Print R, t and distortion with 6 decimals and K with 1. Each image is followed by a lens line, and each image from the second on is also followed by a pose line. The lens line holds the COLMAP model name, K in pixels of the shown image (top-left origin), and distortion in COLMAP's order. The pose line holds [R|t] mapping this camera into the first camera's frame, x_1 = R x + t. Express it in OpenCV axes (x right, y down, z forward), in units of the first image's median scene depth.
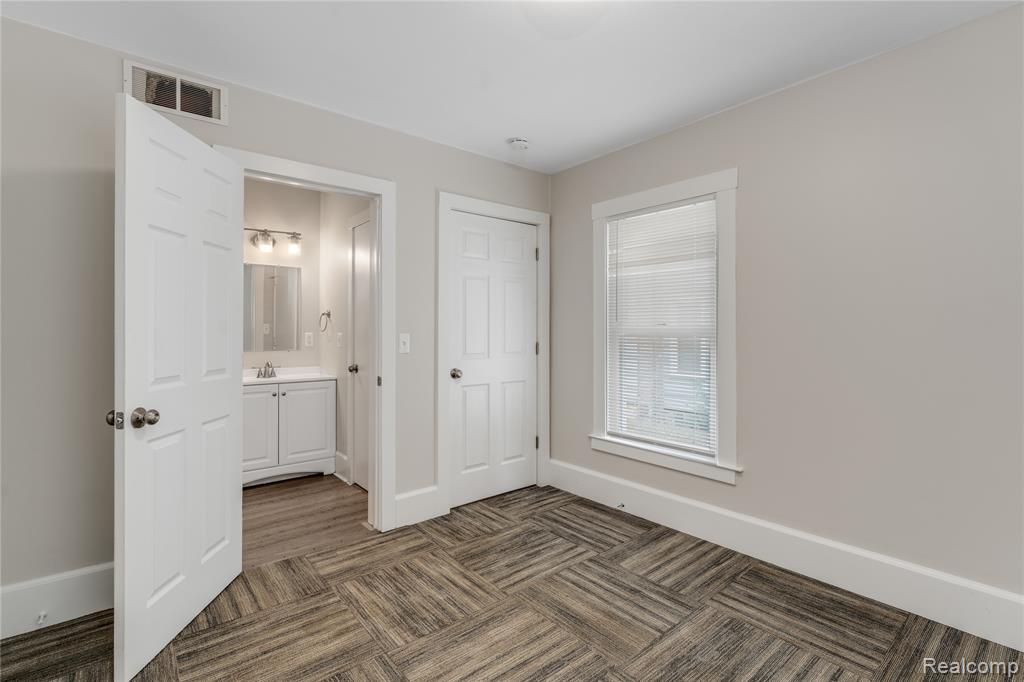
lens RADIAL K [[479.2, 0, 512.0], [0, 479.2, 341.0], [0, 0, 1]] dist [-0.000732, 0.000065]
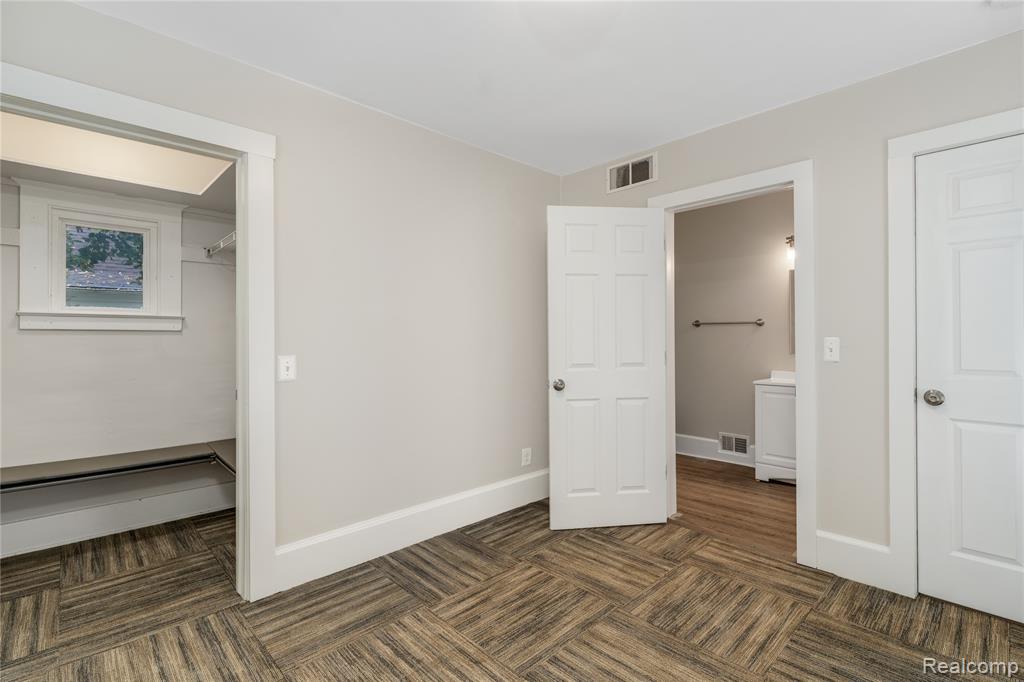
lens RADIAL K [[475.0, 0, 516.4], [0, 475.0, 350.6], [0, 0, 1]] dist [-0.000007, 0.000152]
pose [[0.075813, 0.033064, -0.996574, 0.676025], [-0.014920, 0.999376, 0.032022, -0.015401], [0.997010, 0.012441, 0.076259, 0.504359]]
